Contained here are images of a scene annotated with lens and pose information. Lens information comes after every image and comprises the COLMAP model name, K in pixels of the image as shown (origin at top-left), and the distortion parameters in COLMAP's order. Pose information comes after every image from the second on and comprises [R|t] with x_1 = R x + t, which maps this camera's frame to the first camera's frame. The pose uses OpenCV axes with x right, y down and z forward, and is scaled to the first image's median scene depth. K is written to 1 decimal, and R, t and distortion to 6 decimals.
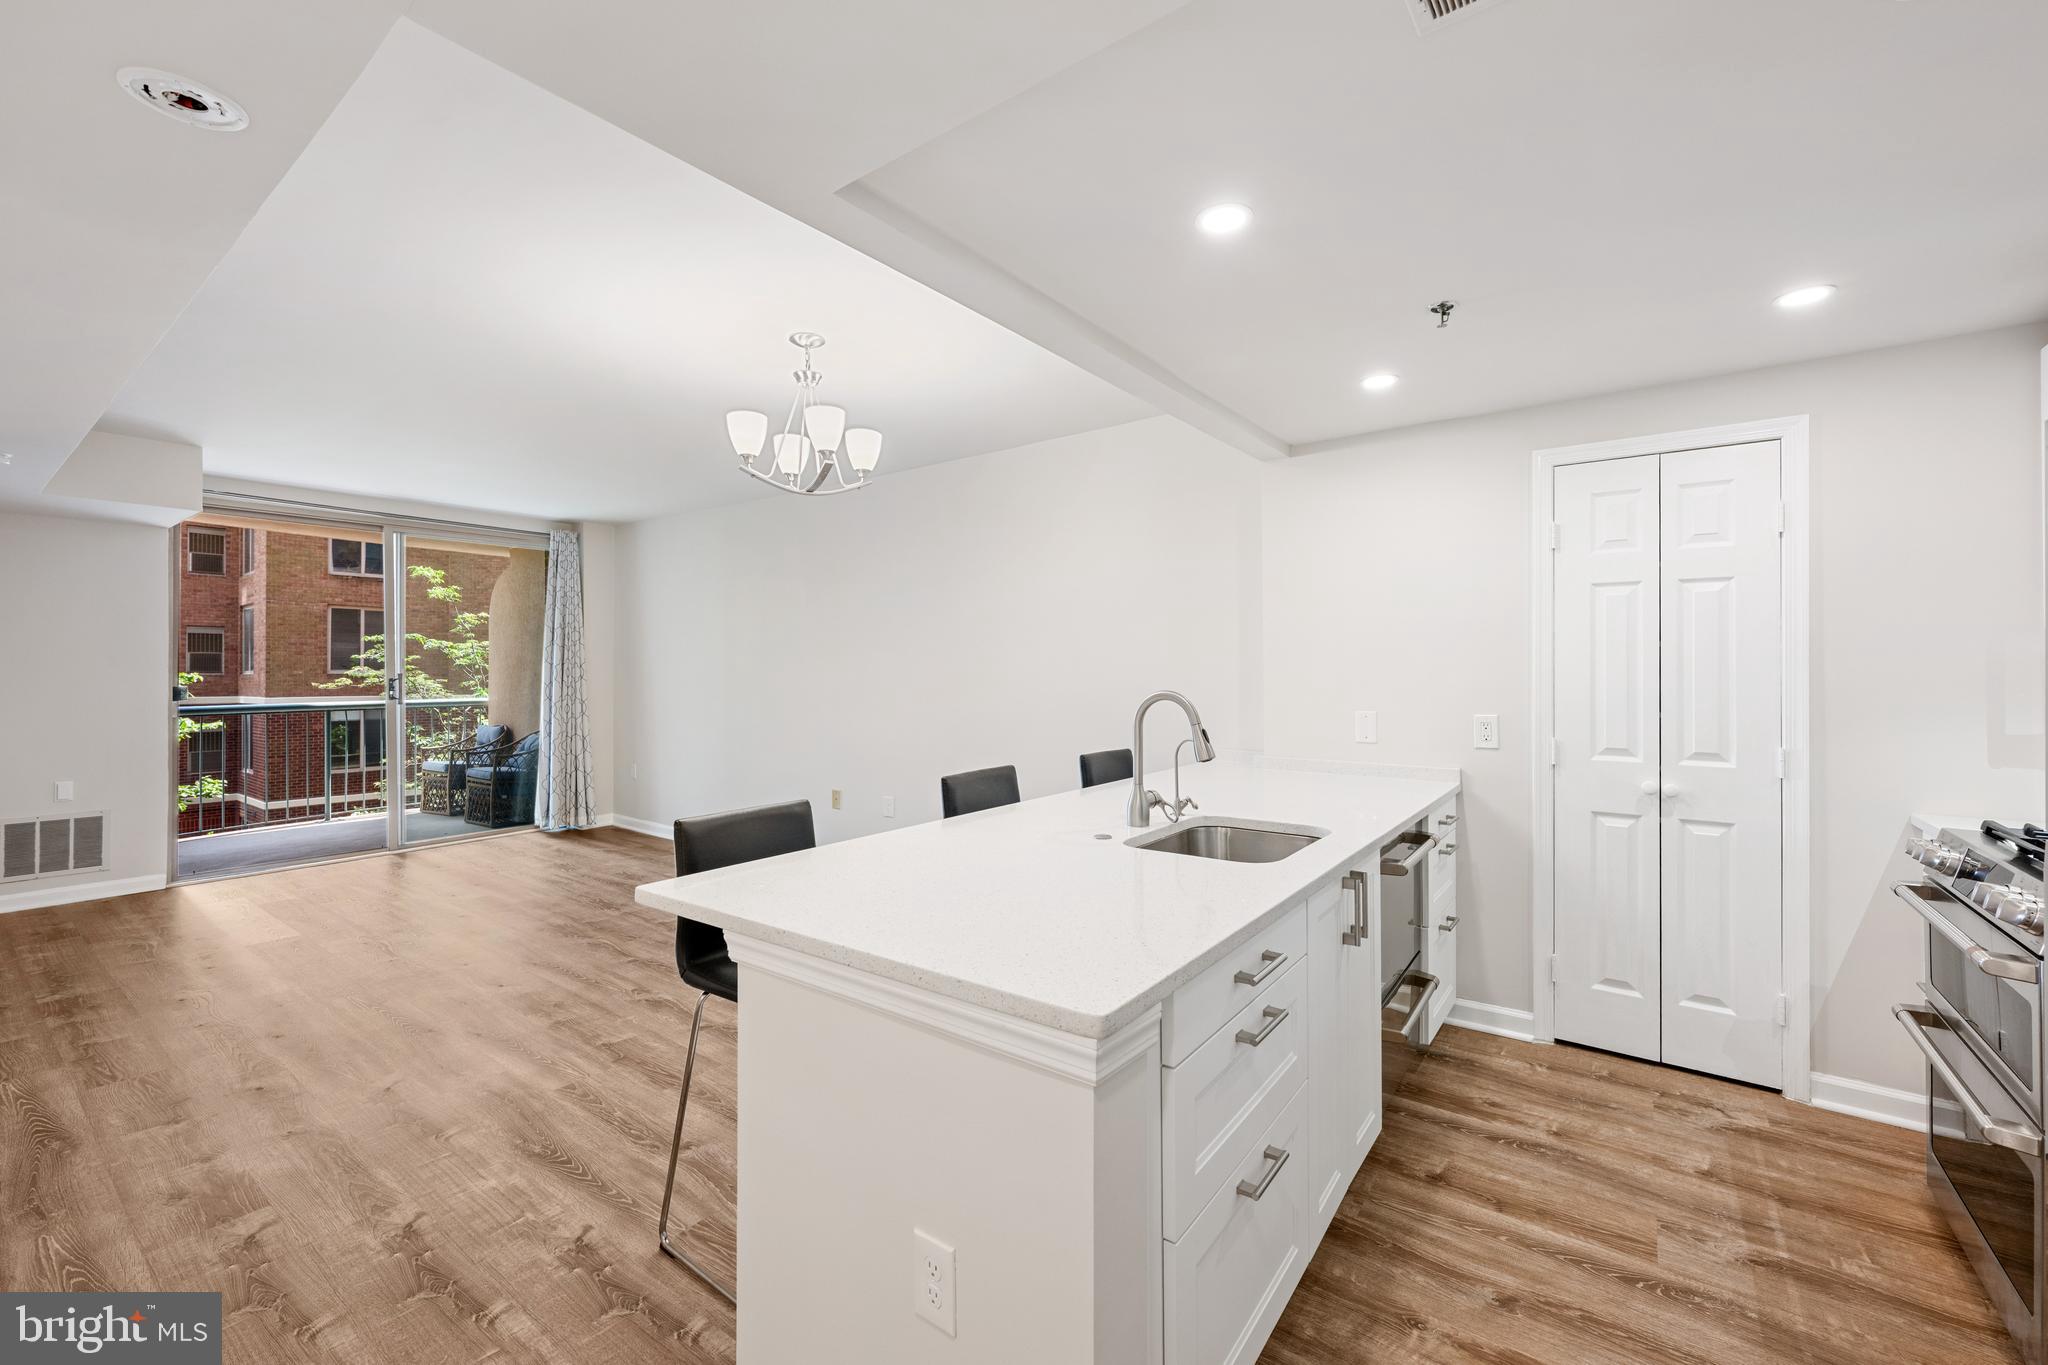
lens RADIAL K [[828.6, 0, 1031.0], [0, 828.6, 667.9], [0, 0, 1]] dist [0.001324, -0.000047]
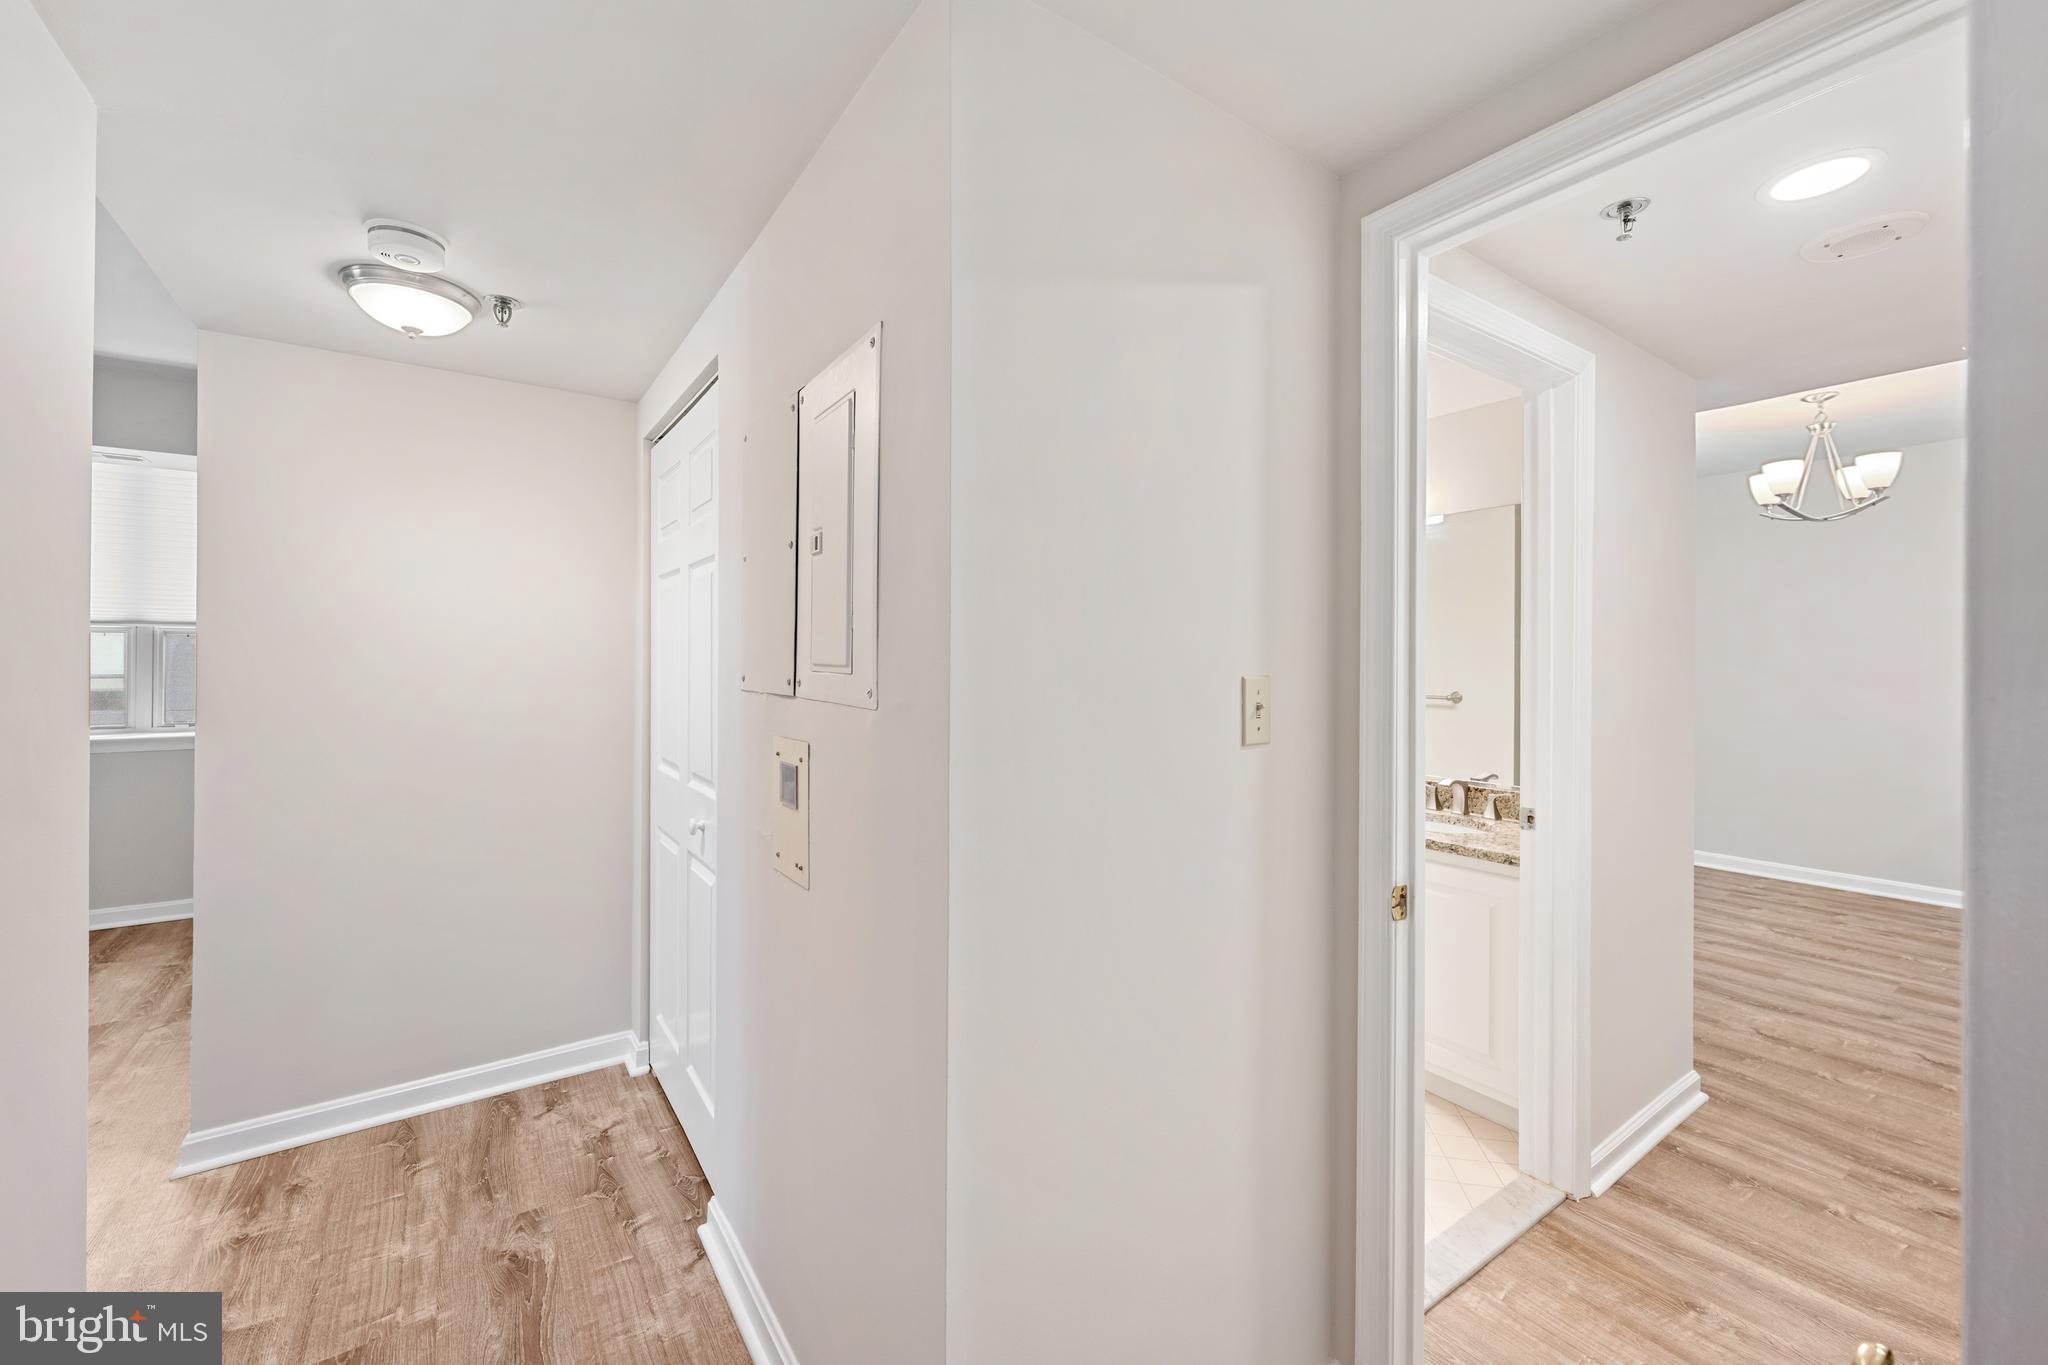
lens RADIAL K [[811.3, 0, 1025.1], [0, 811.3, 684.1], [0, 0, 1]] dist [0.000162, 0.000110]
pose [[0.945268, 0.010509, -0.326126, -1.115552], [-0.001365, 0.999600, 0.028253, 0.000943], [0.326292, -0.026261, 0.944904, -0.583960]]
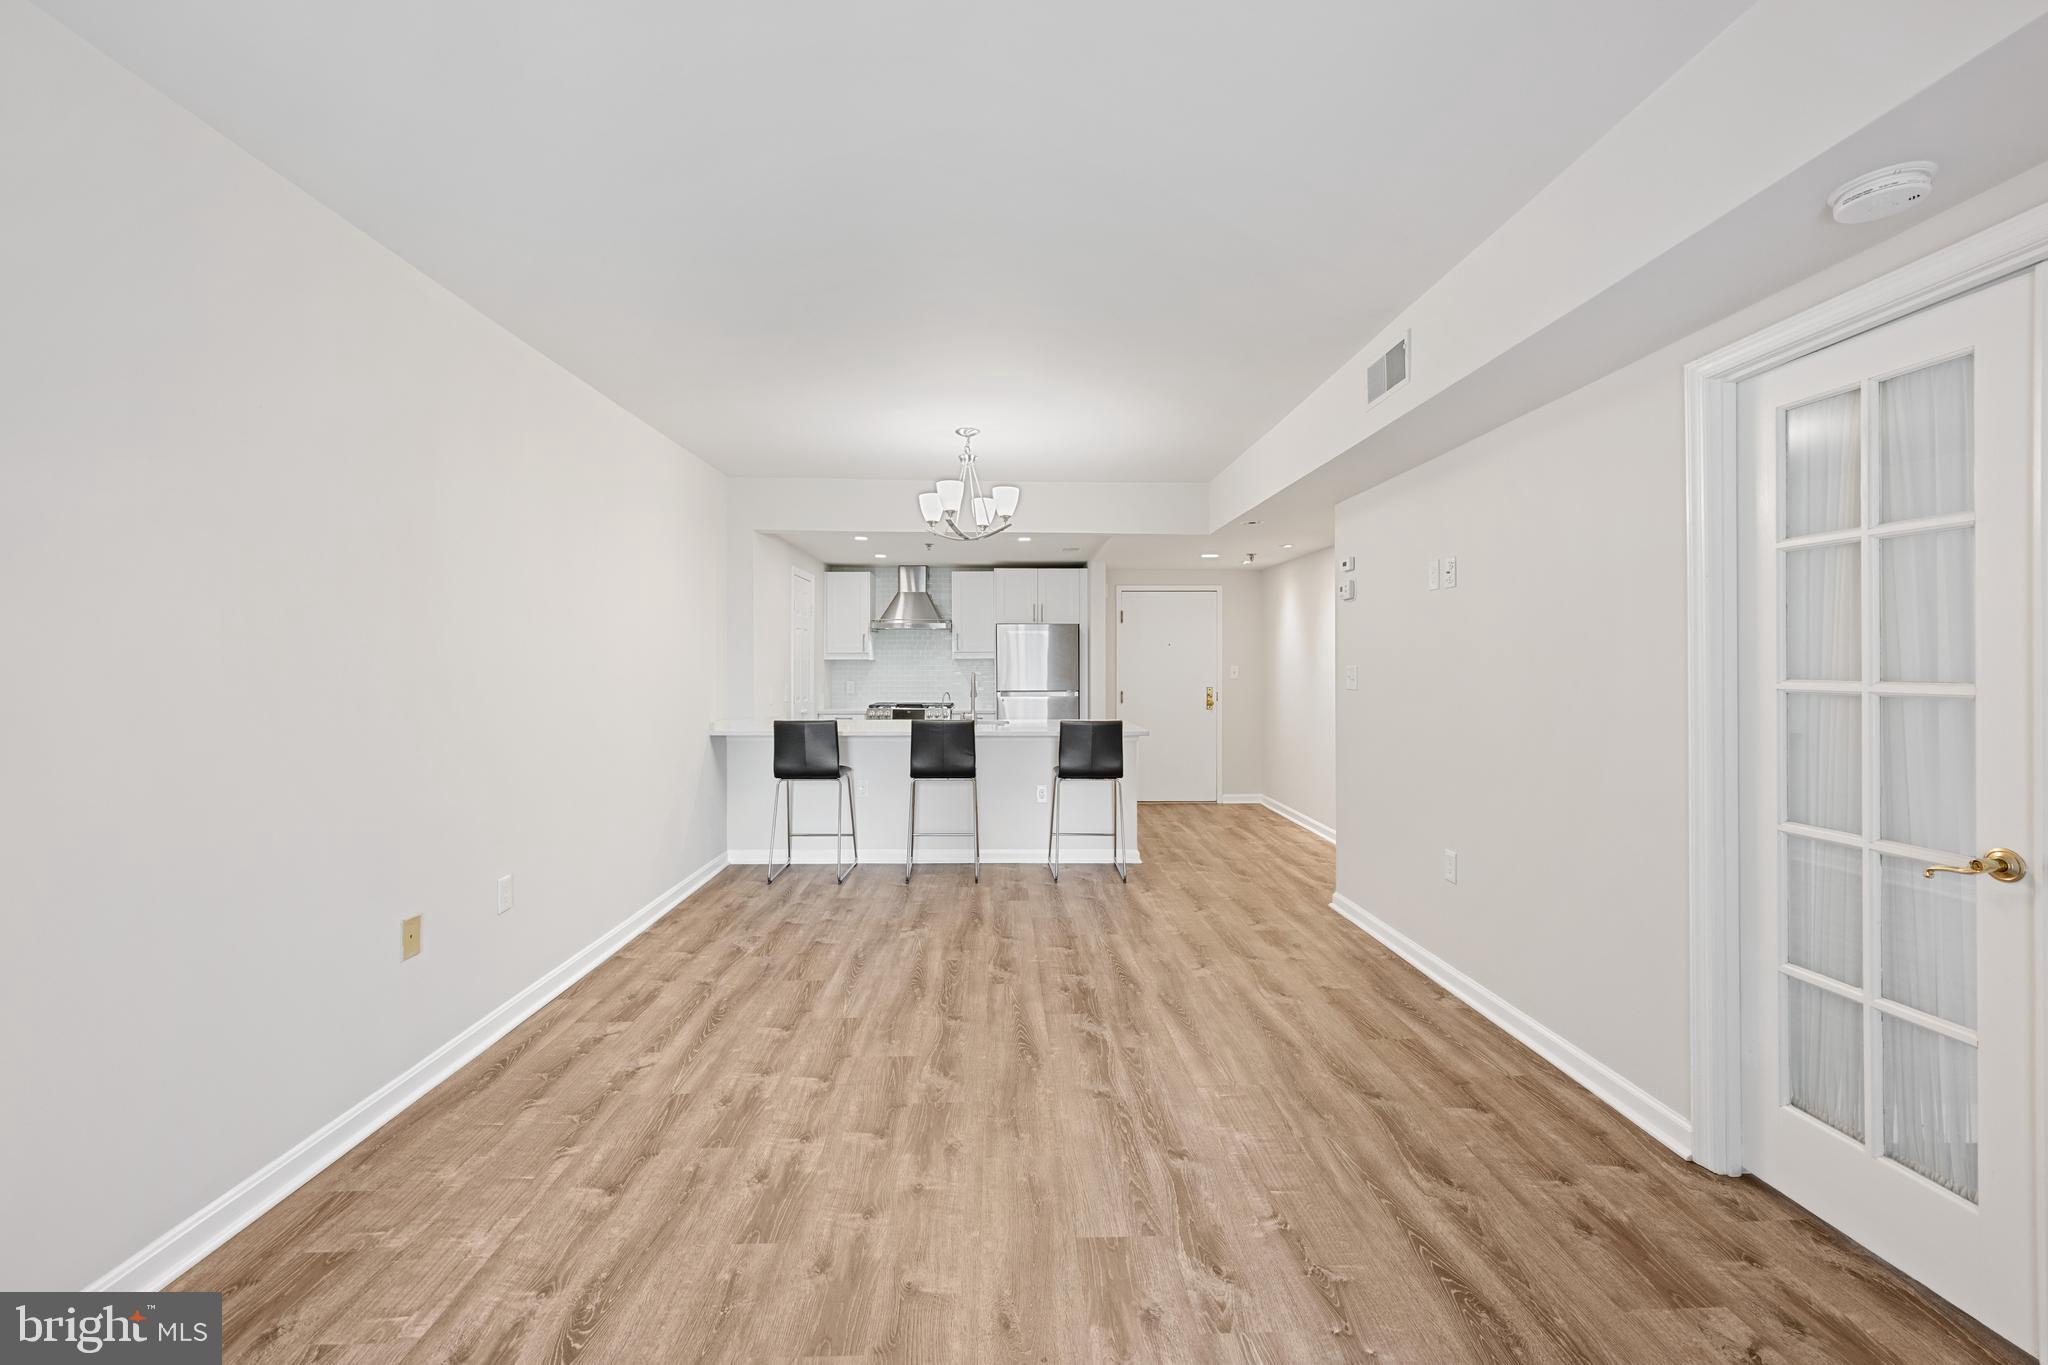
lens RADIAL K [[816.5, 0, 1021.2], [0, 816.5, 658.0], [0, 0, 1]] dist [-0.000500, 0.000204]
pose [[-0.615037, 0.007806, 0.788459, -1.606286], [-0.003012, 0.999920, -0.012249, 0.011345], [-0.788492, -0.009909, -0.614965, 2.005293]]
